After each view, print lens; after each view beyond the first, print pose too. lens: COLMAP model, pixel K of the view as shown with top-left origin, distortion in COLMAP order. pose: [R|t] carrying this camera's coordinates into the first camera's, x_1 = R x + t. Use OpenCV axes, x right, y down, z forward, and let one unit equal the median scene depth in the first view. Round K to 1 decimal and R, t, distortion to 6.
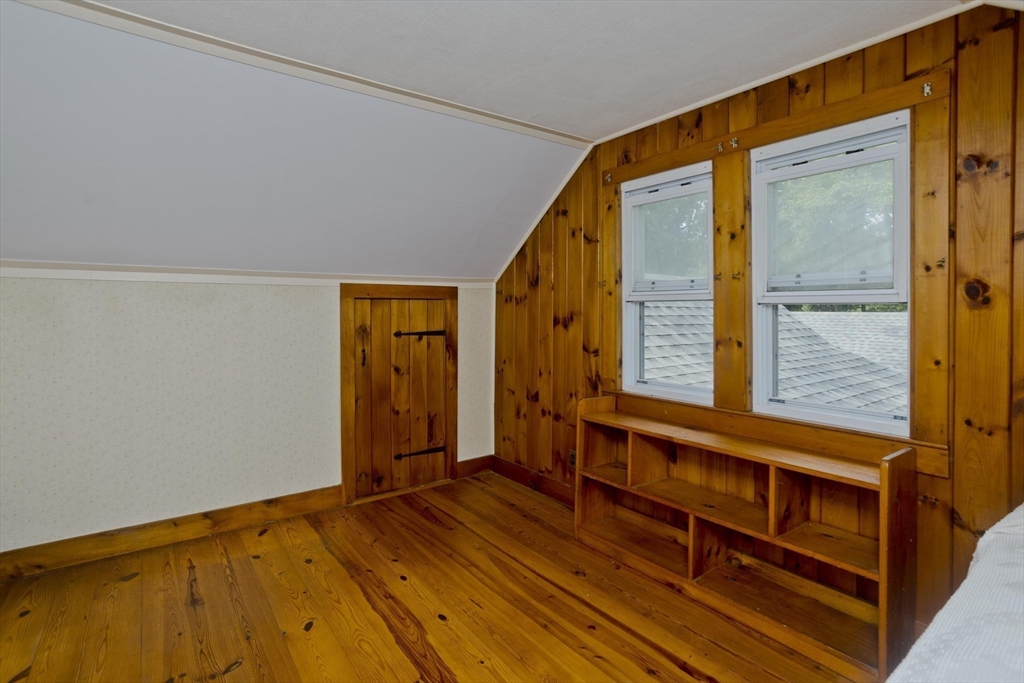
lens RADIAL K [[503.3, 0, 512.6], [0, 503.3, 306.9], [0, 0, 1]] dist [-0.049204, 0.033335]
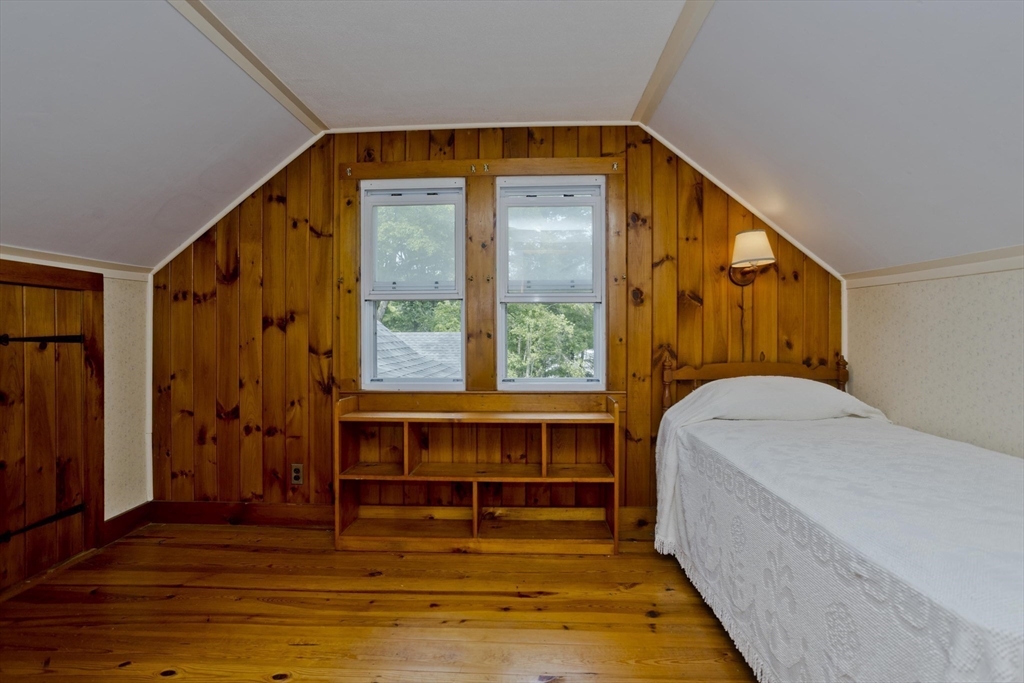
lens RADIAL K [[494.6, 0, 513.7], [0, 494.6, 334.4], [0, 0, 1]] dist [-0.047147, 0.031130]
pose [[0.639226, -0.004935, 0.769003, -0.326398], [-0.002257, 0.999963, 0.008293, 0.046880], [-0.769016, -0.007037, 0.639191, 0.143983]]
